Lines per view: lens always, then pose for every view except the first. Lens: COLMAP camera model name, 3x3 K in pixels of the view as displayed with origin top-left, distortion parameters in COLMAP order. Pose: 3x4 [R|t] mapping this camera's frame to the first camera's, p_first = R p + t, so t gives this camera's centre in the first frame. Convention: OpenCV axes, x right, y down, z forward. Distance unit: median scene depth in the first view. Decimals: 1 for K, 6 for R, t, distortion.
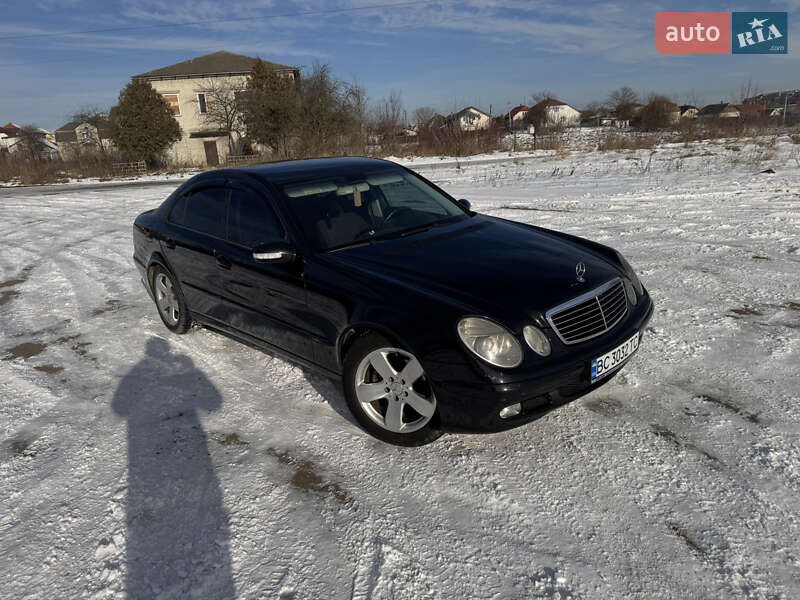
lens RADIAL K [[559.5, 0, 403.2], [0, 559.5, 303.0], [0, 0, 1]] dist [0.016719, -0.015807]
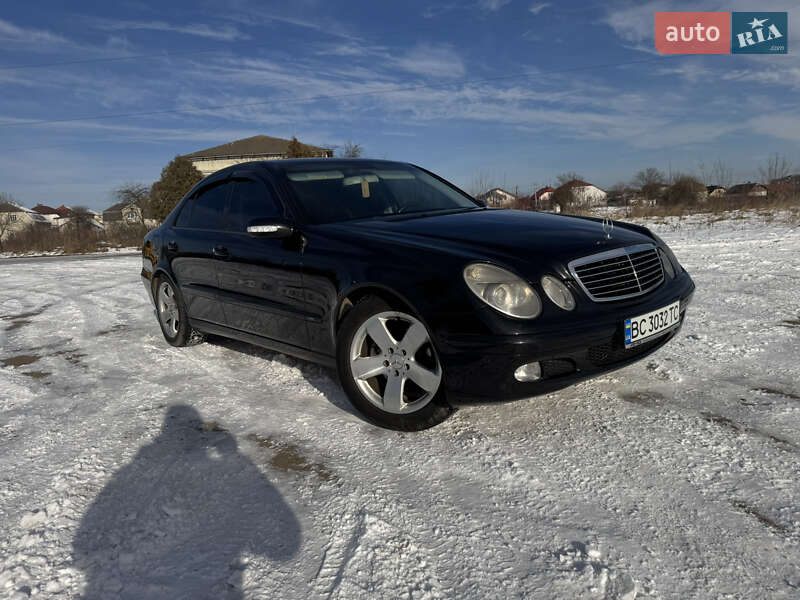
lens RADIAL K [[559.5, 0, 403.3], [0, 559.5, 304.1], [0, 0, 1]] dist [0.016719, -0.015807]
pose [[0.998664, 0.004735, -0.051449, 0.039579], [-0.011762, 0.990480, -0.137153, 0.172554], [0.050309, 0.137575, 0.989213, 0.123105]]
